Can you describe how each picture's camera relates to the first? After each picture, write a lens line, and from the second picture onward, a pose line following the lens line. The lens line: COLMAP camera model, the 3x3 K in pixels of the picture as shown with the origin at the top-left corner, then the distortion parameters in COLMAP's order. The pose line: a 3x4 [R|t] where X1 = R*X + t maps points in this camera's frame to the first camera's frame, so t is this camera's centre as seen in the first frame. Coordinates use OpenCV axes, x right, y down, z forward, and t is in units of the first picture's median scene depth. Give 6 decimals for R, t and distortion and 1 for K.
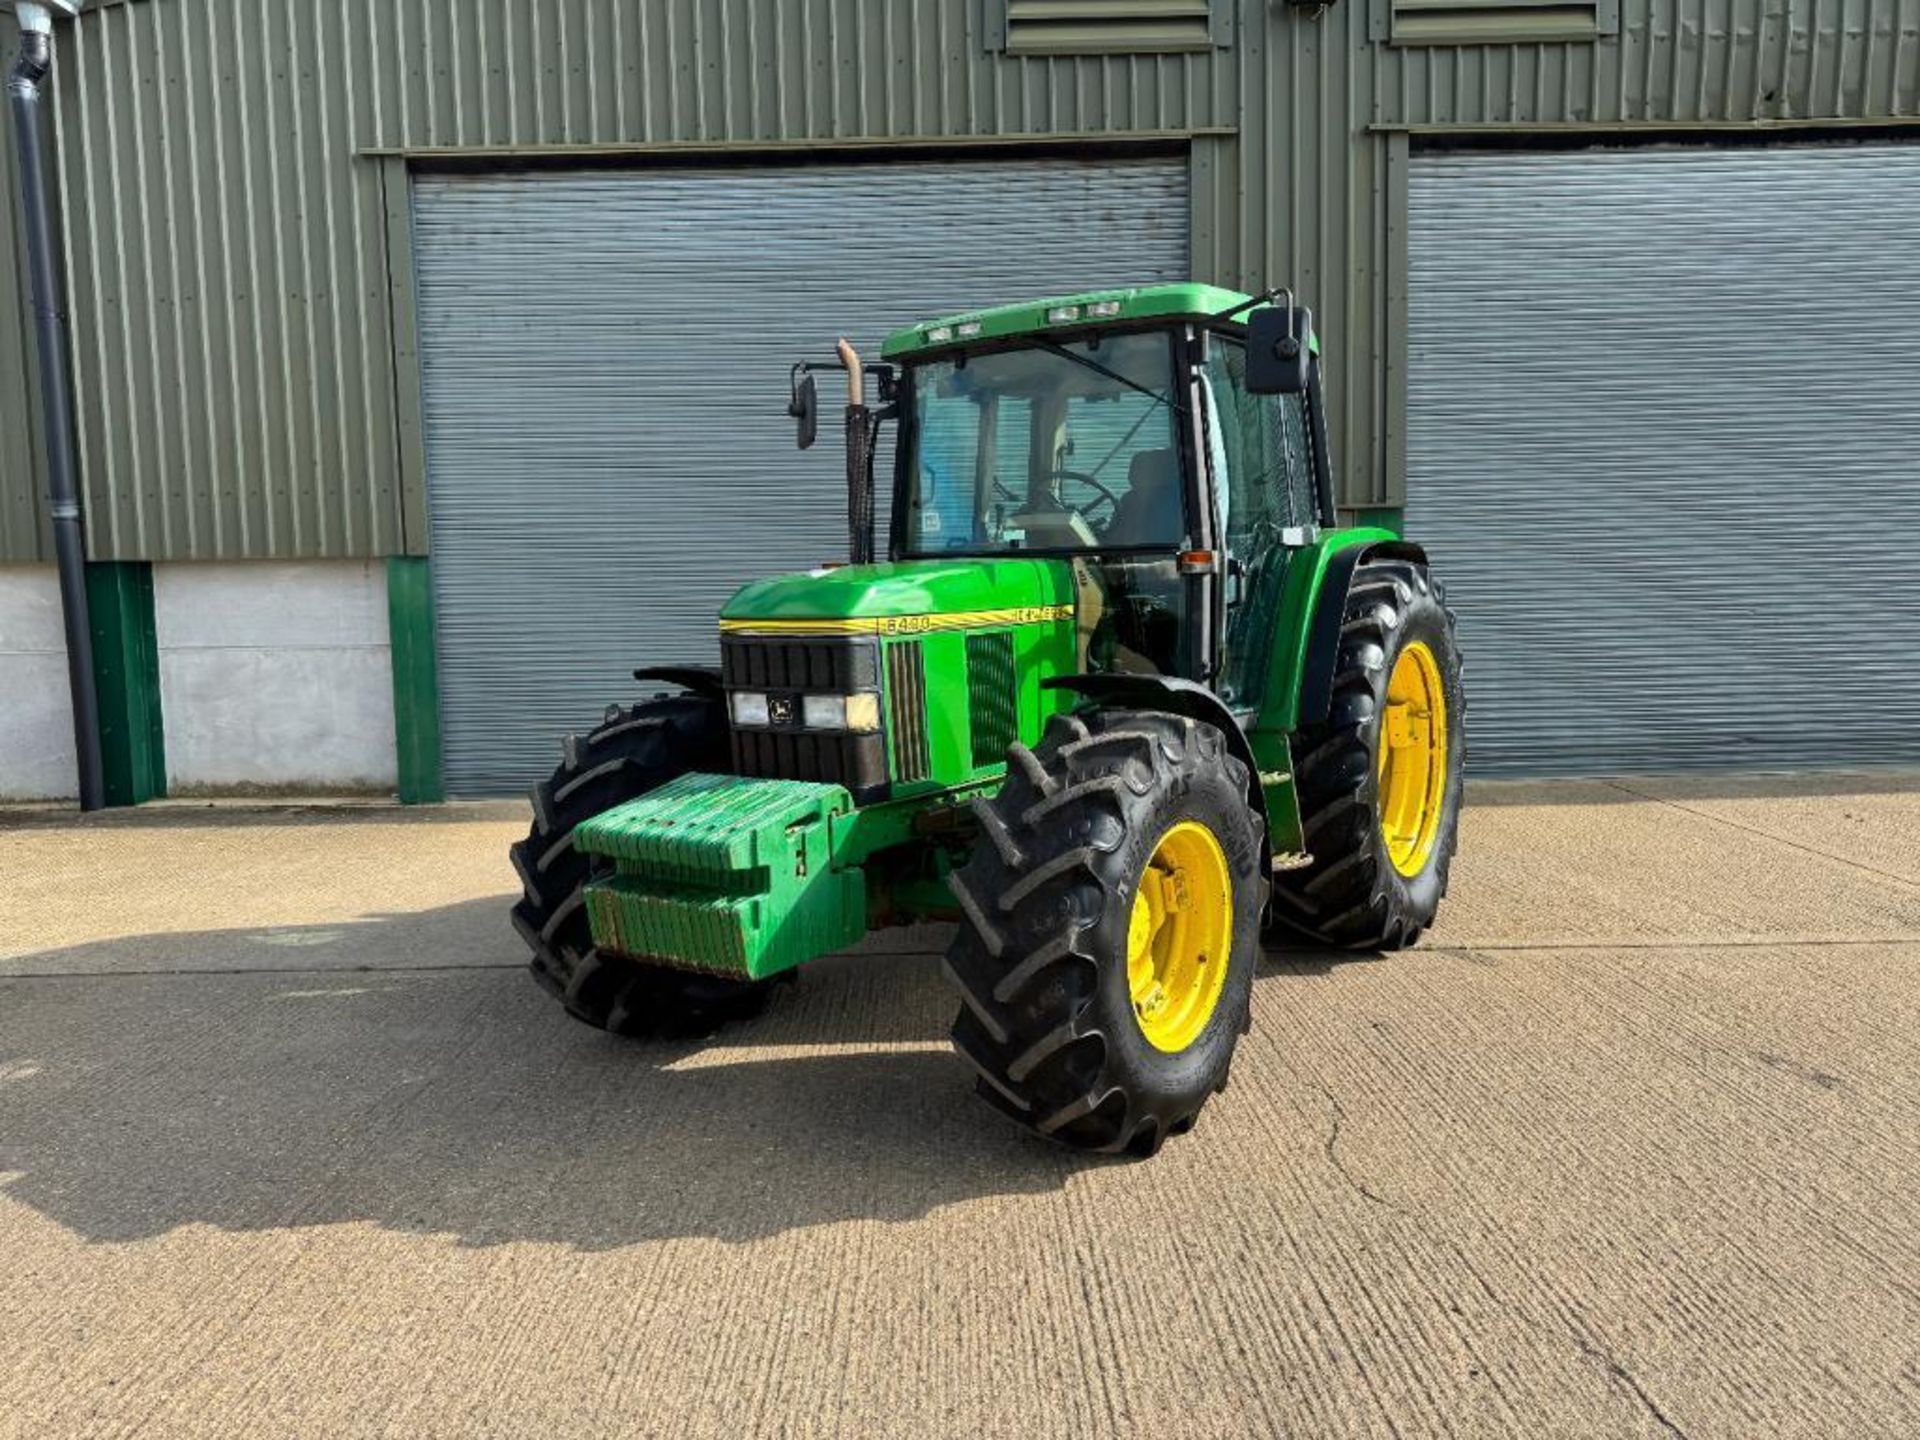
lens RADIAL K [[1258.6, 0, 935.0], [0, 1258.6, 645.9], [0, 0, 1]] dist [0.003196, -0.002830]
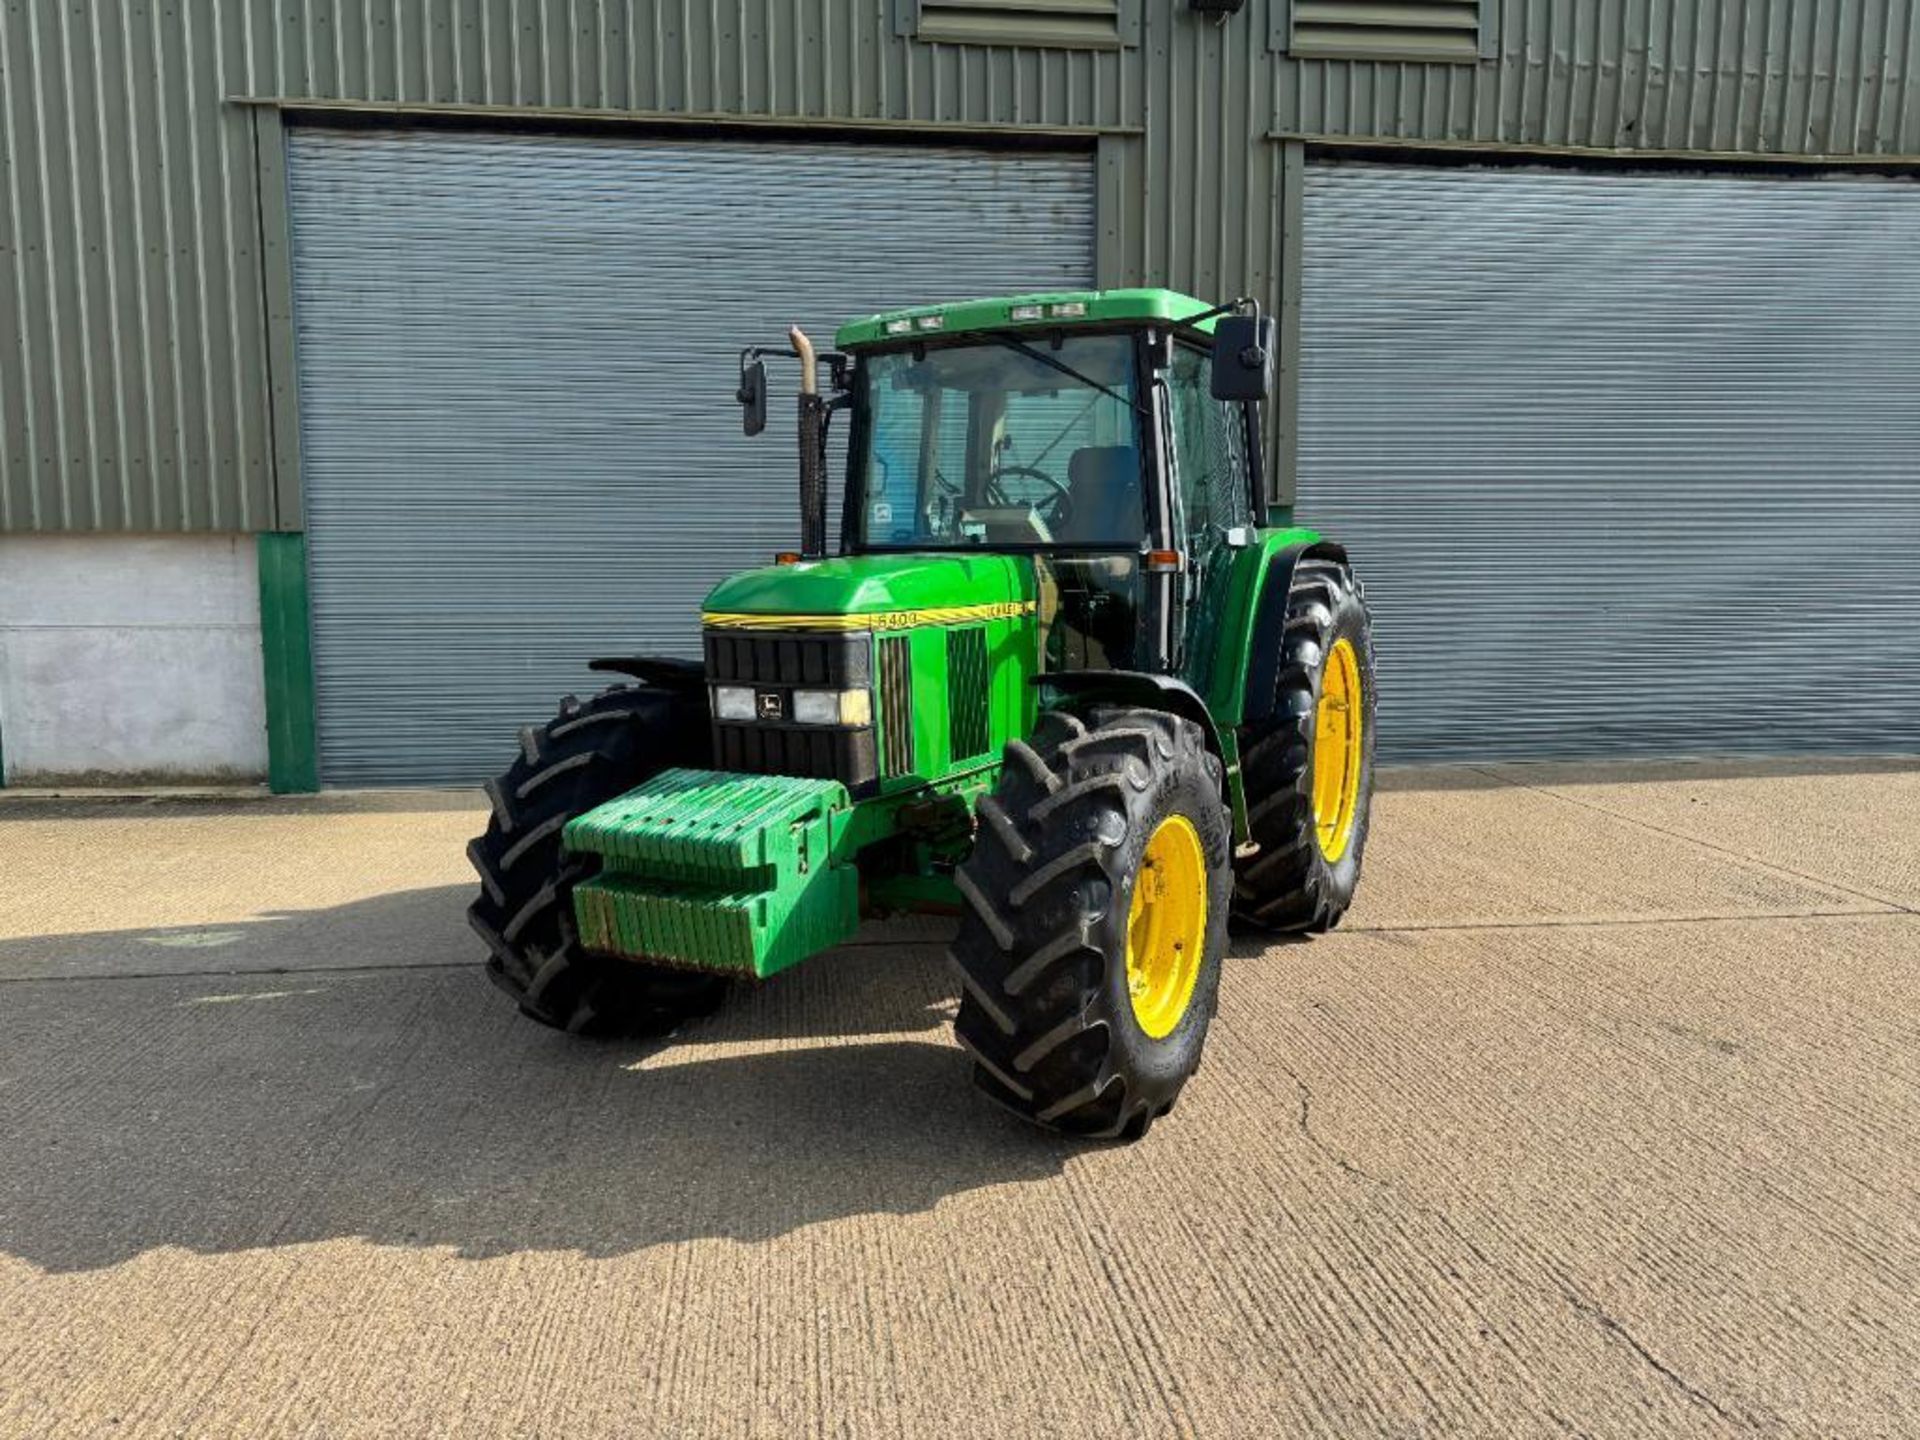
lens RADIAL K [[1259.1, 0, 946.6], [0, 1259.1, 648.6], [0, 0, 1]] dist [0.005572, -0.005339]
pose [[0.993067, 0.009313, 0.117183, -0.084878], [-0.011086, 0.999834, 0.014492, -0.007895], [-0.117029, -0.015690, 0.993005, -0.001002]]
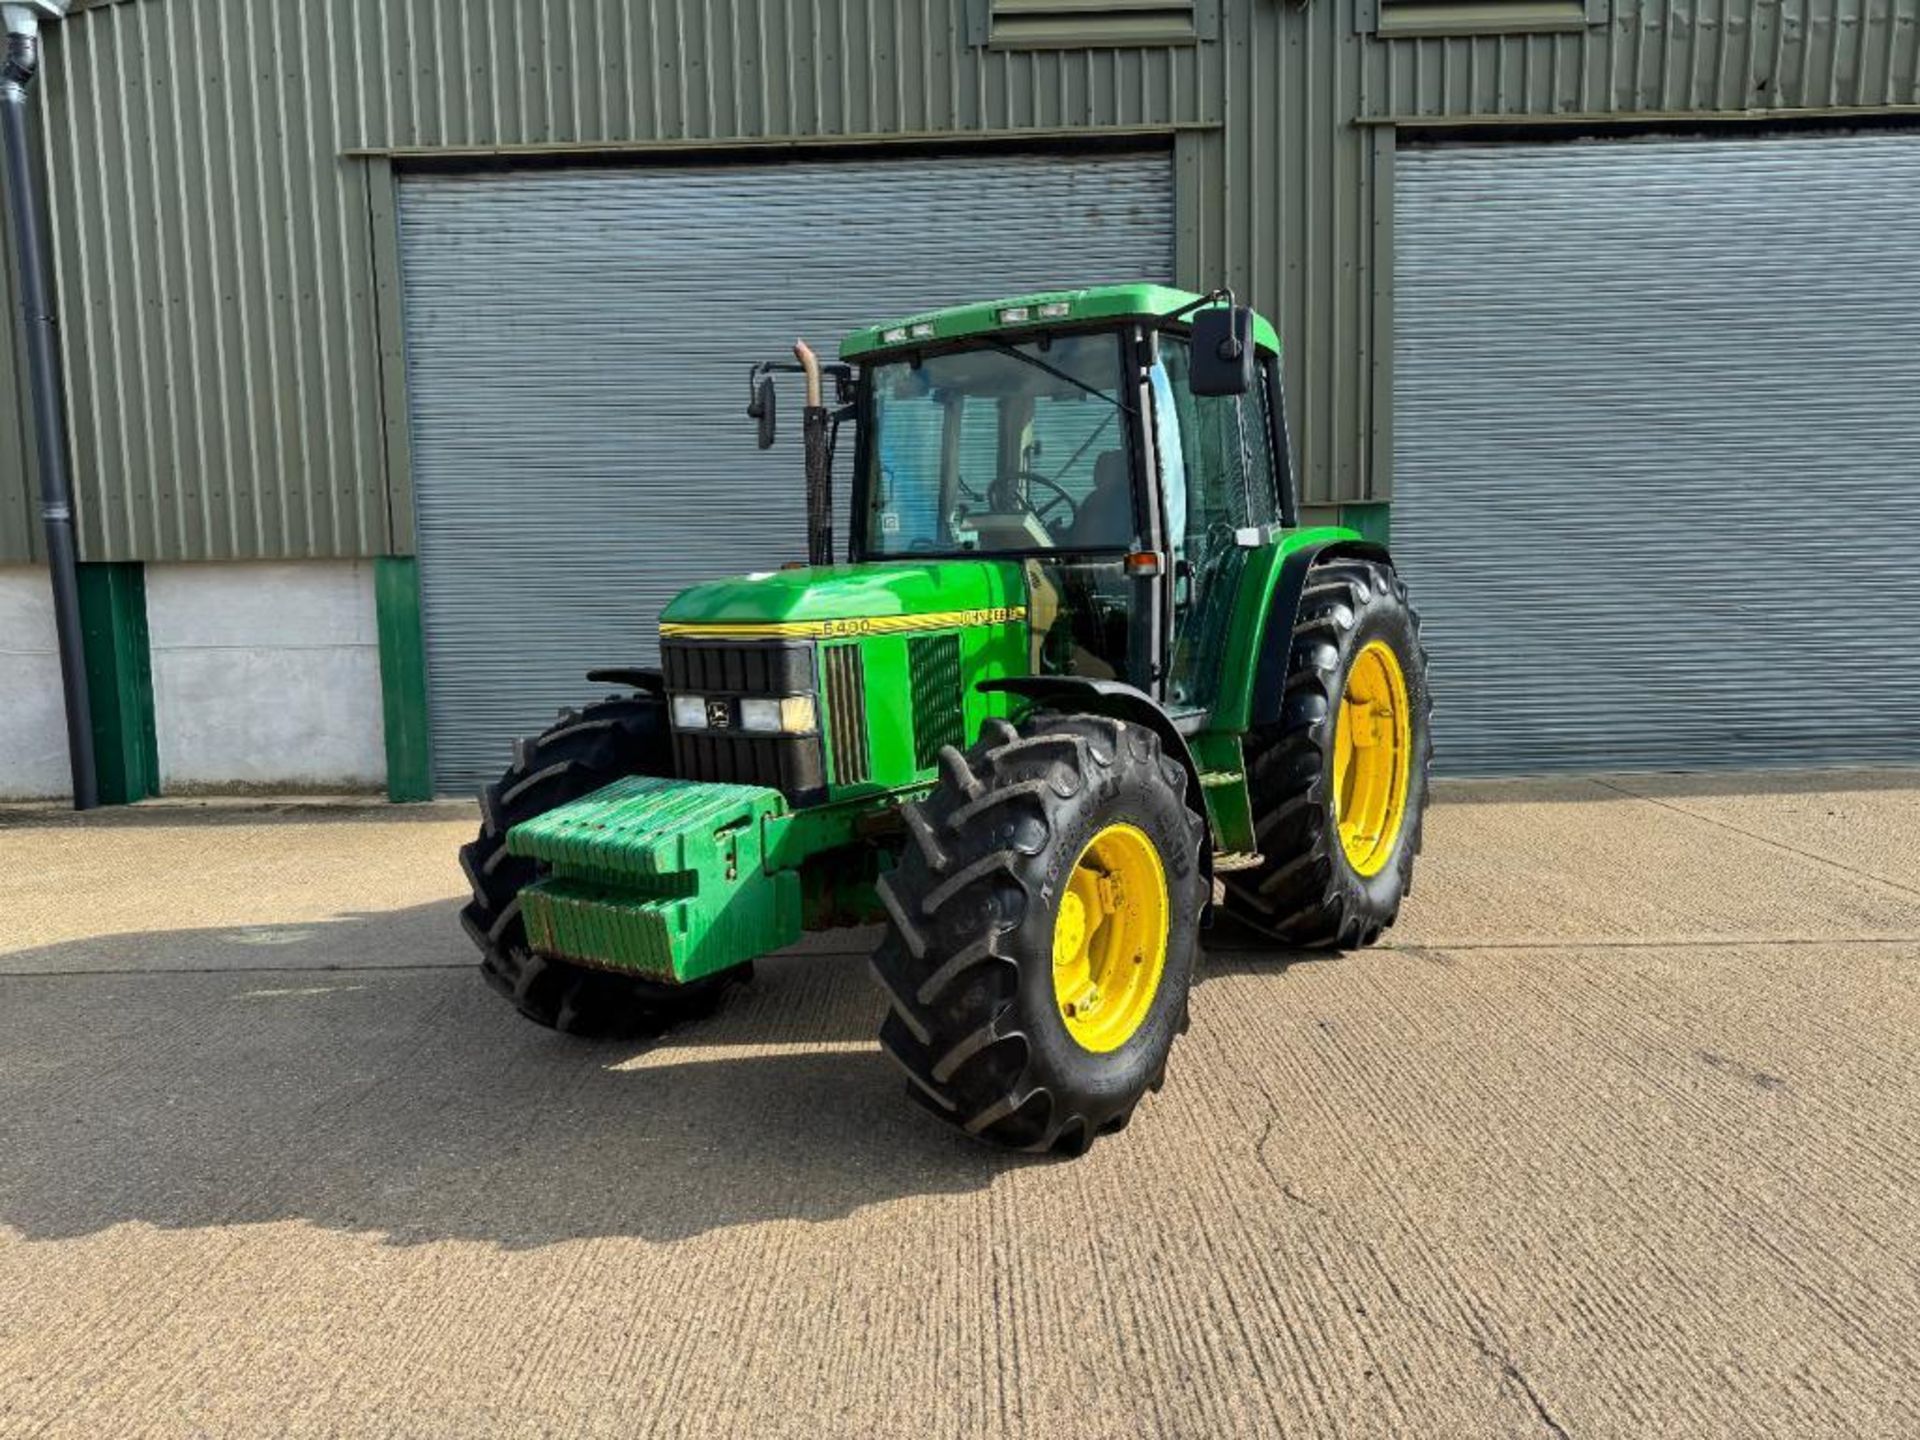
lens RADIAL K [[1257.5, 0, 930.8], [0, 1257.5, 657.0], [0, 0, 1]] dist [0.004947, -0.004587]
pose [[0.999943, -0.002756, -0.010295, 0.048693], [0.002883, 0.999920, 0.012282, -0.004972], [0.010260, -0.012311, 0.999872, -0.001826]]
